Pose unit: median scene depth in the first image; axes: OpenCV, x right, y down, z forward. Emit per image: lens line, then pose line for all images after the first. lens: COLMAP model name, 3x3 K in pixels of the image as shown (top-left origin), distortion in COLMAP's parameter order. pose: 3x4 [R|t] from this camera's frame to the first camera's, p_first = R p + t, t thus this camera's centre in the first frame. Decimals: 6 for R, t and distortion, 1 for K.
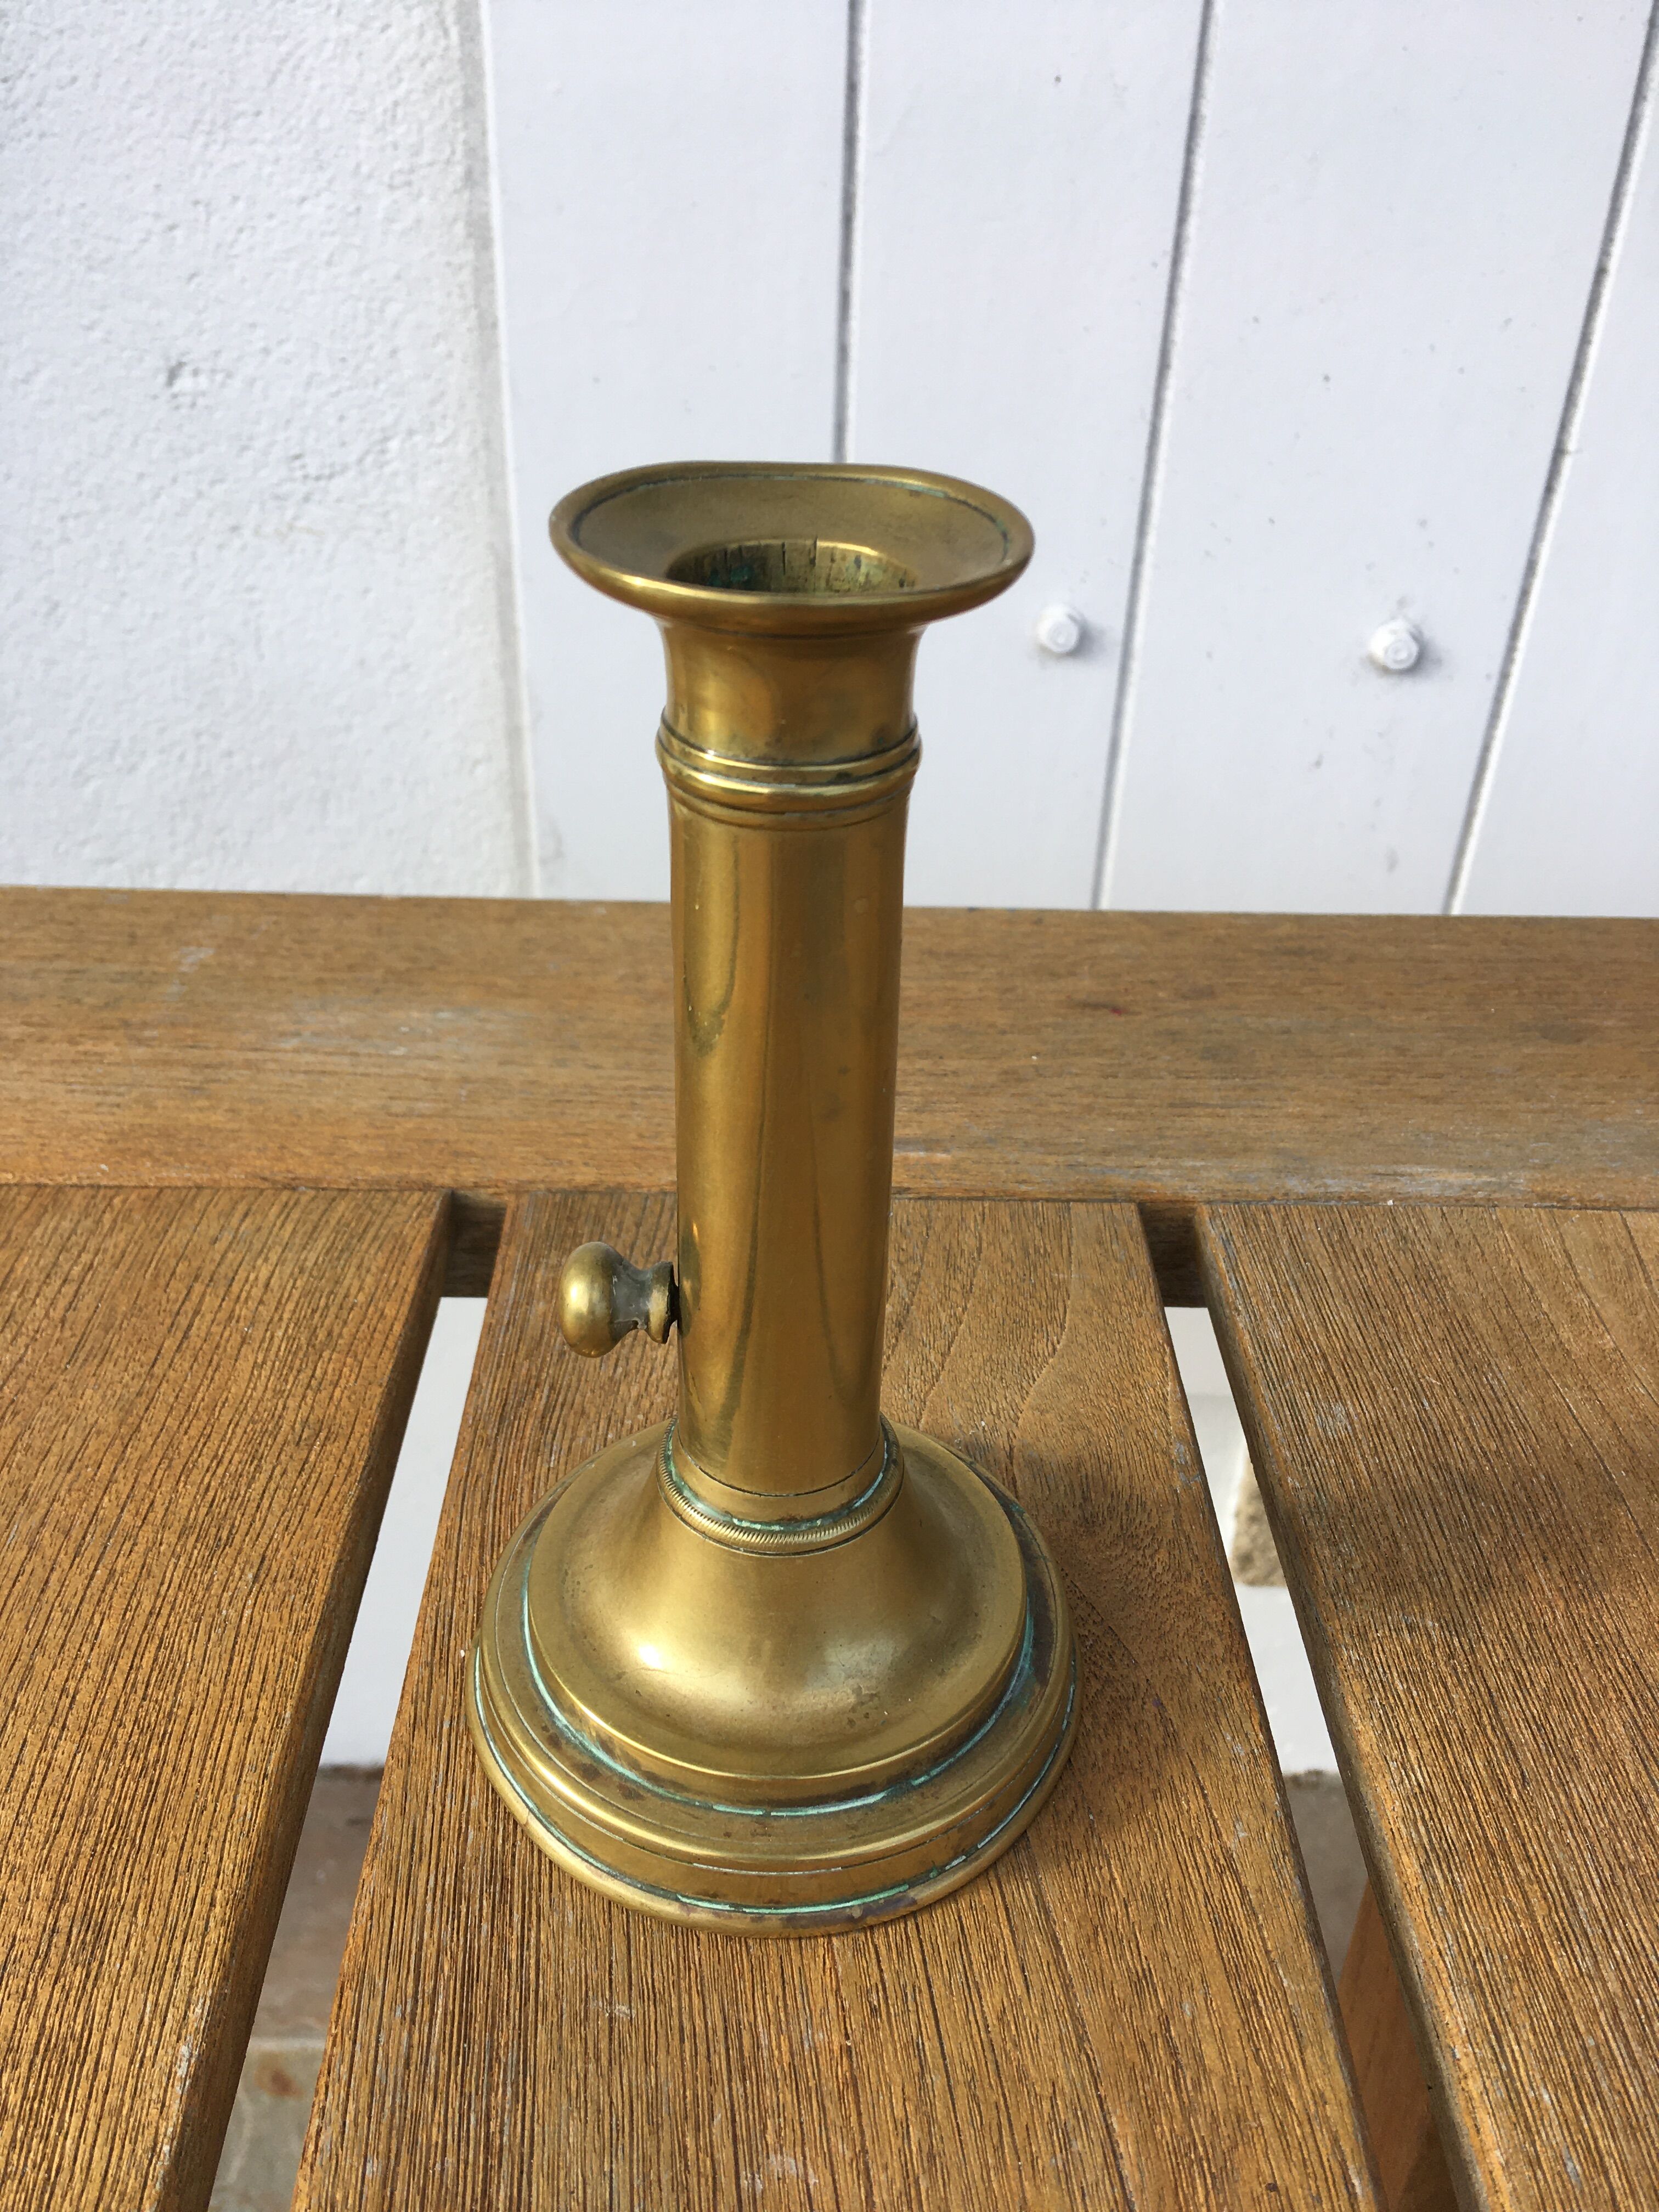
lens RADIAL K [[1896.6, 0, 829.5], [0, 1896.6, 1106.0], [0, 0, 1]] dist [0.095805, -0.184969]
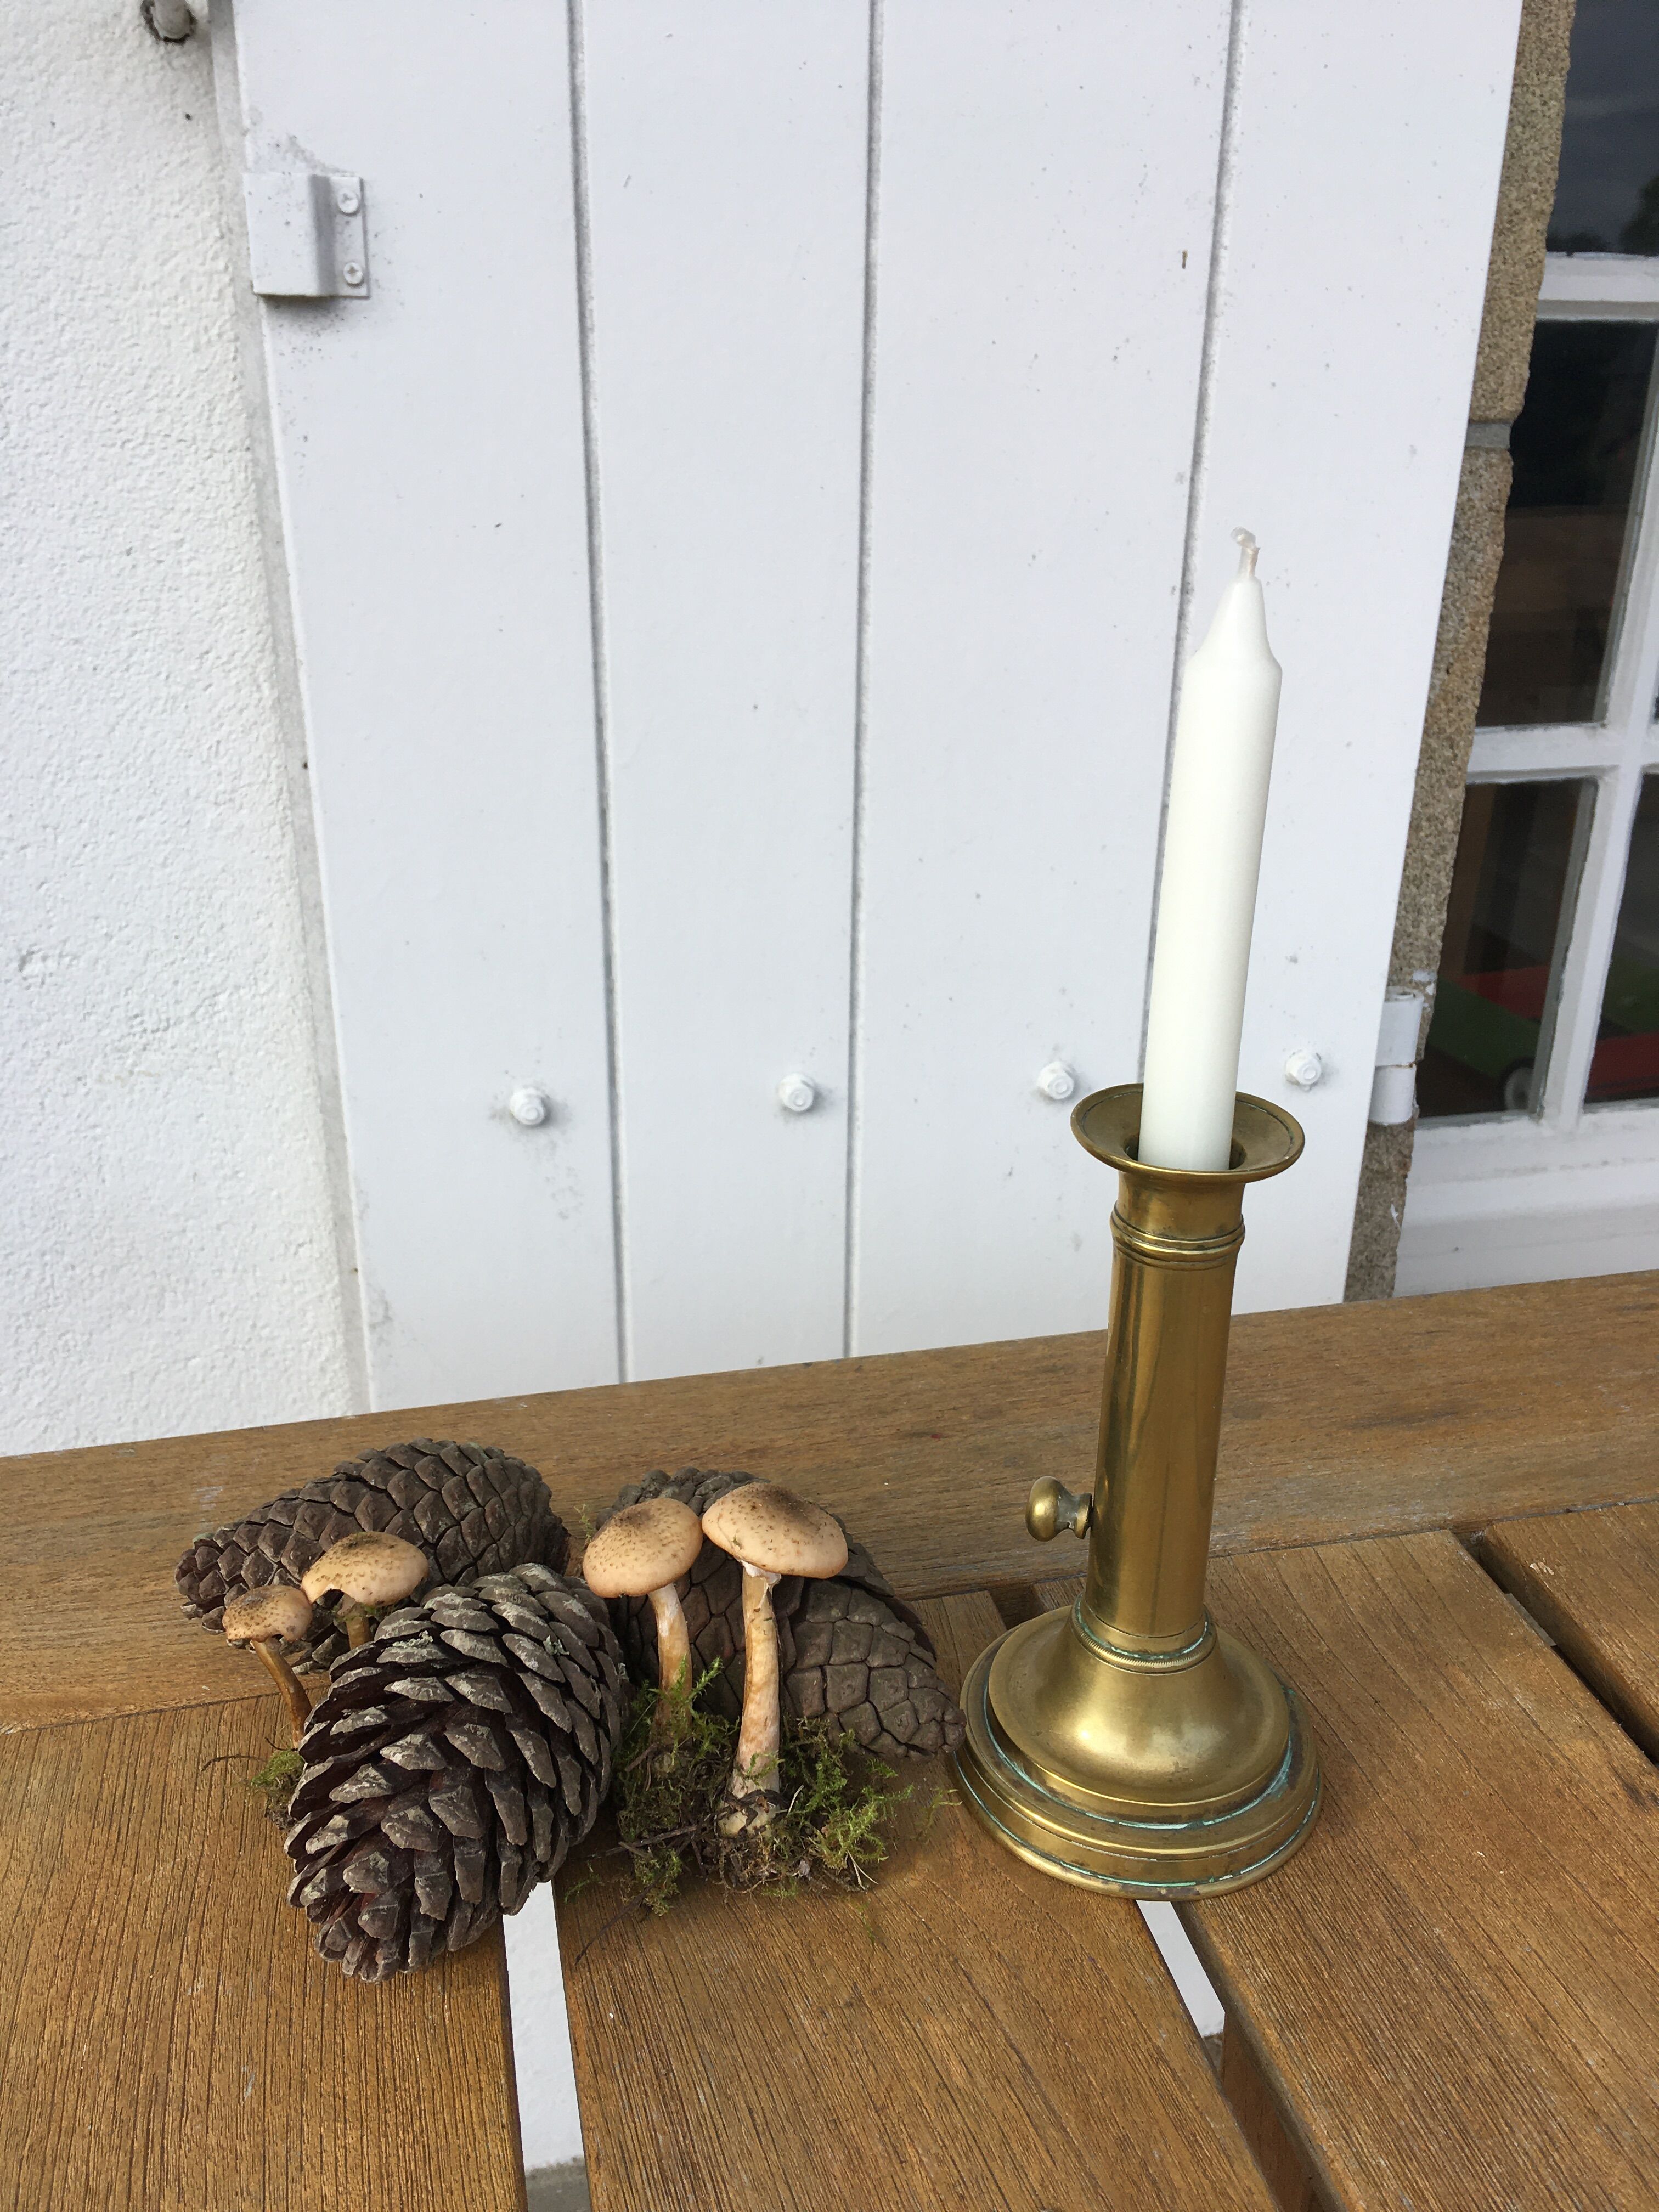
lens RADIAL K [[1900.8, 0, 827.4], [0, 1900.8, 1094.5], [0, 0, 1]] dist [0.116365, -0.198008]
pose [[0.977081, -0.103739, 0.185877, -0.162976], [0.133896, 0.978349, -0.157815, -0.091623], [-0.165481, 0.179086, 0.969817, -0.368477]]
